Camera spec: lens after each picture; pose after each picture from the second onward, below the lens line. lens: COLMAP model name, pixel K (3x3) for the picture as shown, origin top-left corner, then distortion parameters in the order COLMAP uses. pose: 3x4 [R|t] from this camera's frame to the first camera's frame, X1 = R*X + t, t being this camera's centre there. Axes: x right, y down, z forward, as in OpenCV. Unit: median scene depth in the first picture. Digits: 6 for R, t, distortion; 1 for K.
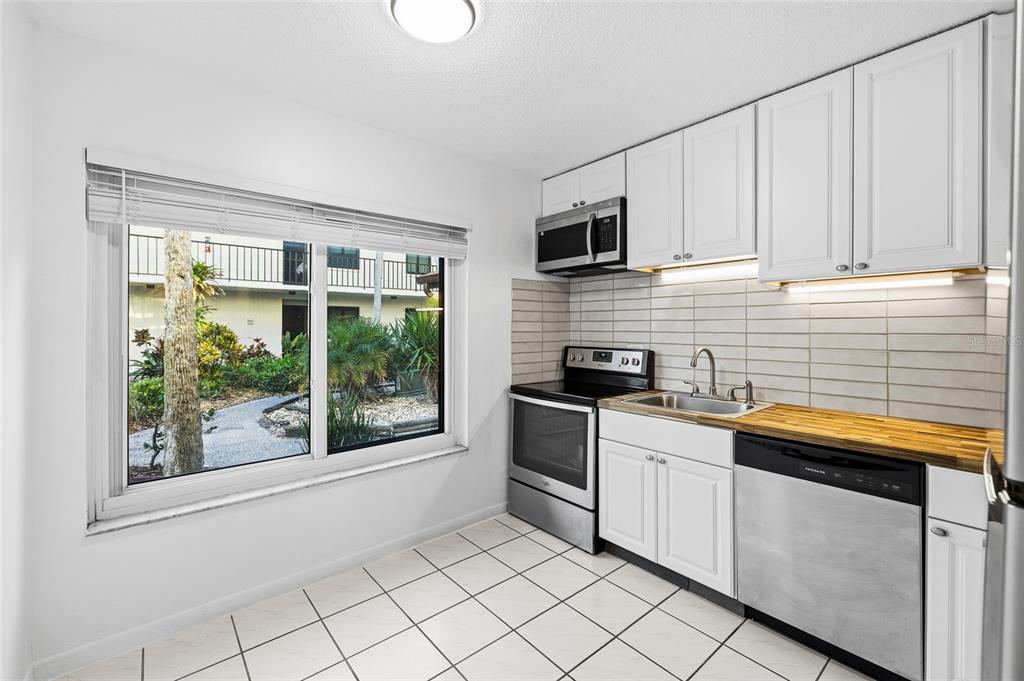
lens RADIAL K [[432.8, 0, 512.6], [0, 432.8, 327.5], [0, 0, 1]] dist [-0.000524, 0.000088]
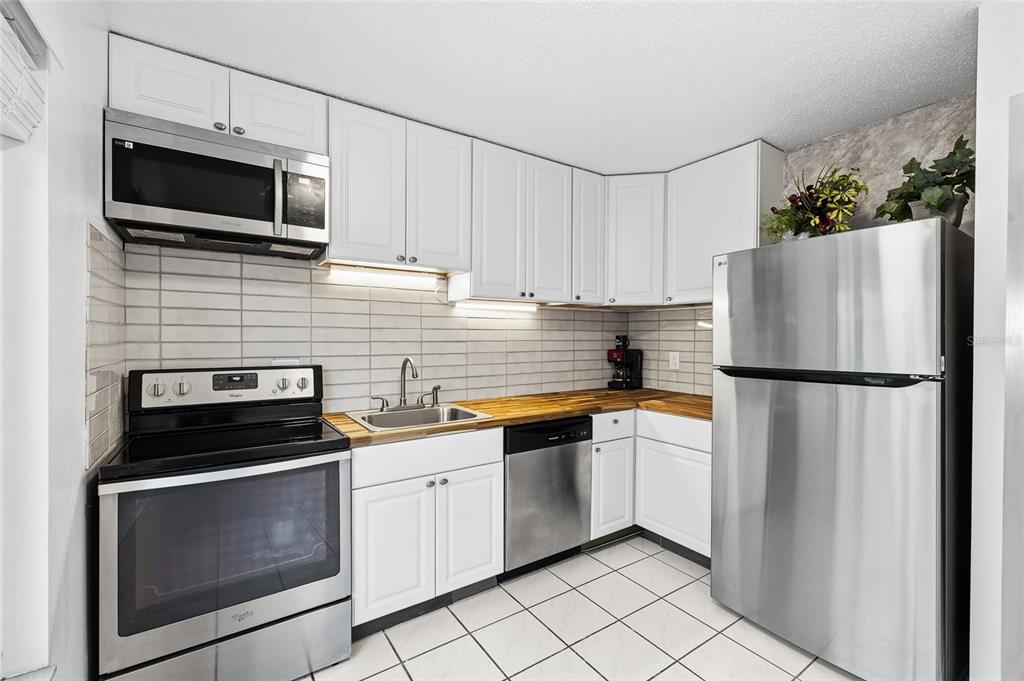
lens RADIAL K [[427.8, 0, 511.9], [0, 427.8, 342.3], [0, 0, 1]] dist [-0.002265, -0.000125]
pose [[0.115378, -0.011895, 0.993250, -0.410675], [-0.002336, 0.999922, 0.012246, 0.000738], [-0.993319, -0.003734, 0.115341, 0.575032]]
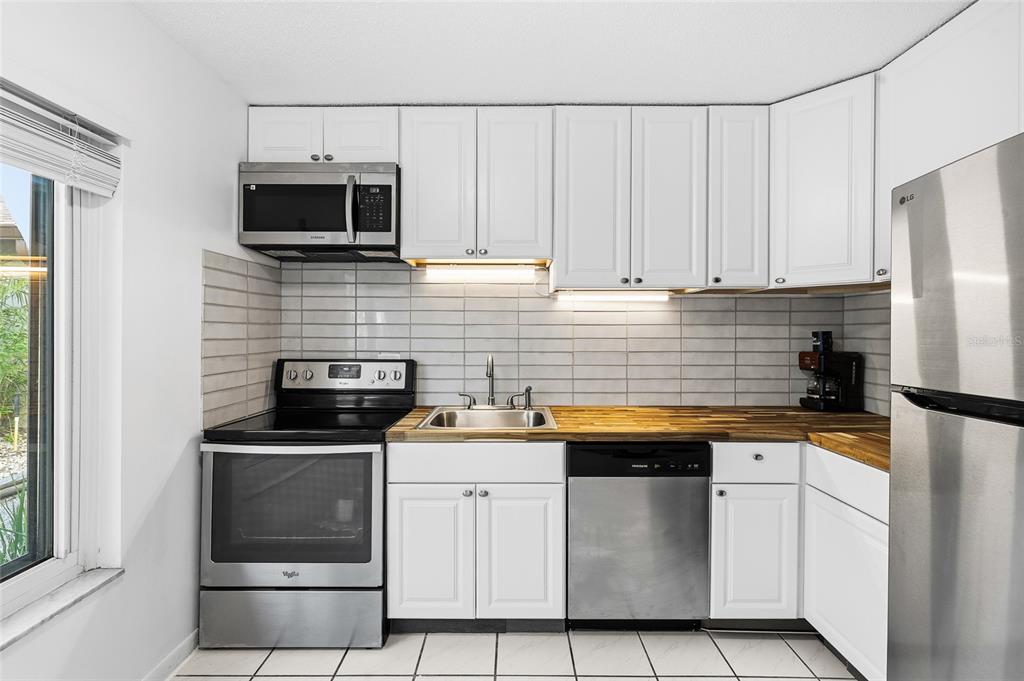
lens RADIAL K [[433.2, 0, 515.2], [0, 433.2, 333.7], [0, 0, 1]] dist [0.000567, 0.000254]
pose [[0.648644, -0.000091, 0.761092, -0.190735], [-0.002382, 0.999995, 0.002150, -0.000315], [-0.761088, -0.003208, 0.648641, 0.316976]]
